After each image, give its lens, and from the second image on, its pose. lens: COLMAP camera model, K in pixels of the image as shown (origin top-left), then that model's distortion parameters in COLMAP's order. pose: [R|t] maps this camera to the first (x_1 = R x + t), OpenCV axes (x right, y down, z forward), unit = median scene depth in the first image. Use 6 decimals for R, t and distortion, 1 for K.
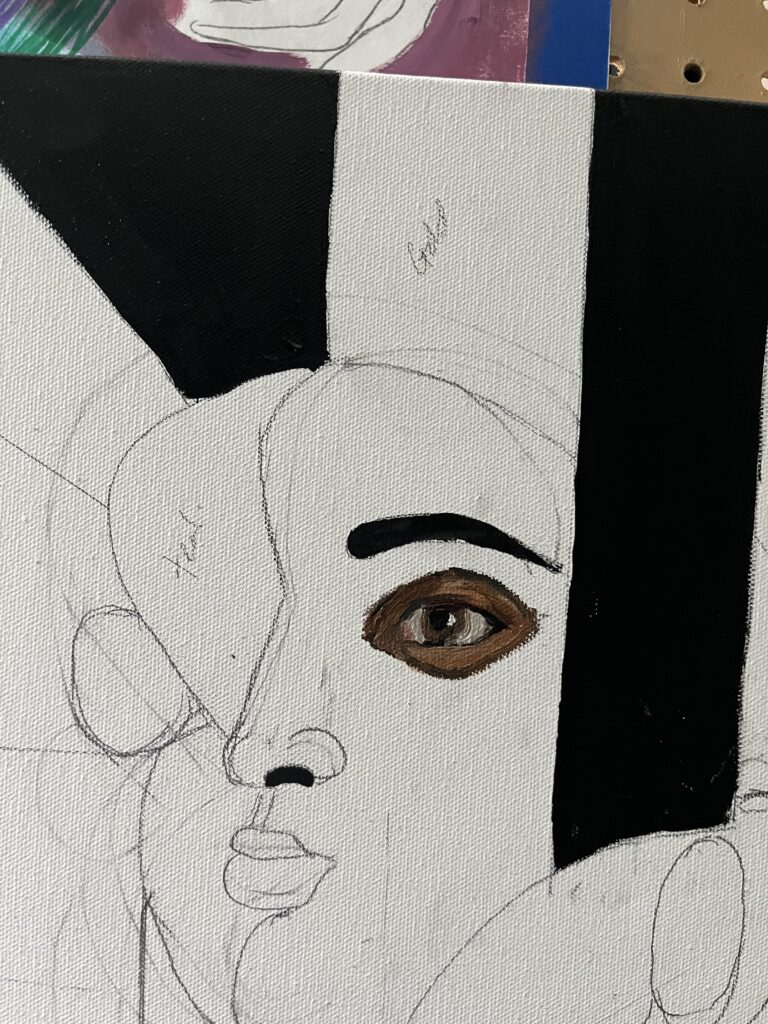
lens RADIAL K [[777.3, 0, 384.0], [0, 777.3, 512.0], [0, 0, 1]] dist [0.025667, -0.055734]
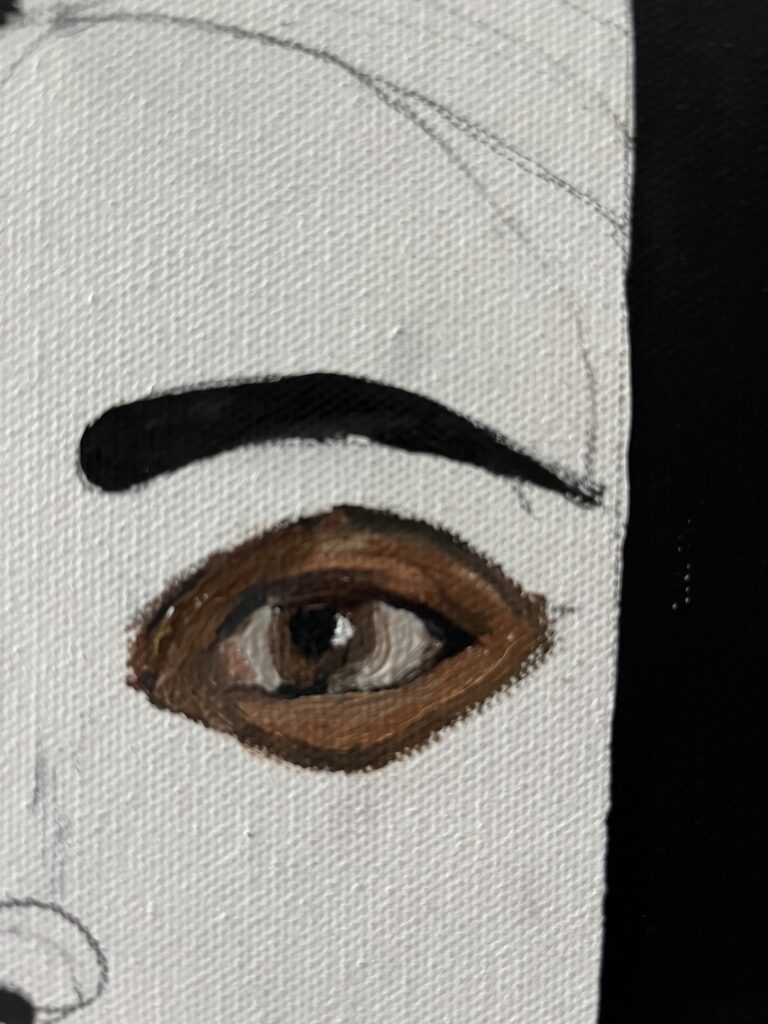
lens RADIAL K [[777.3, 0, 384.0], [0, 777.3, 512.0], [0, 0, 1]] dist [0.025667, -0.055734]
pose [[0.983366, -0.050330, 0.174521, 0.039150], [0.030936, 0.993213, 0.112120, 0.030039], [-0.178979, -0.104857, 0.978249, 0.596046]]
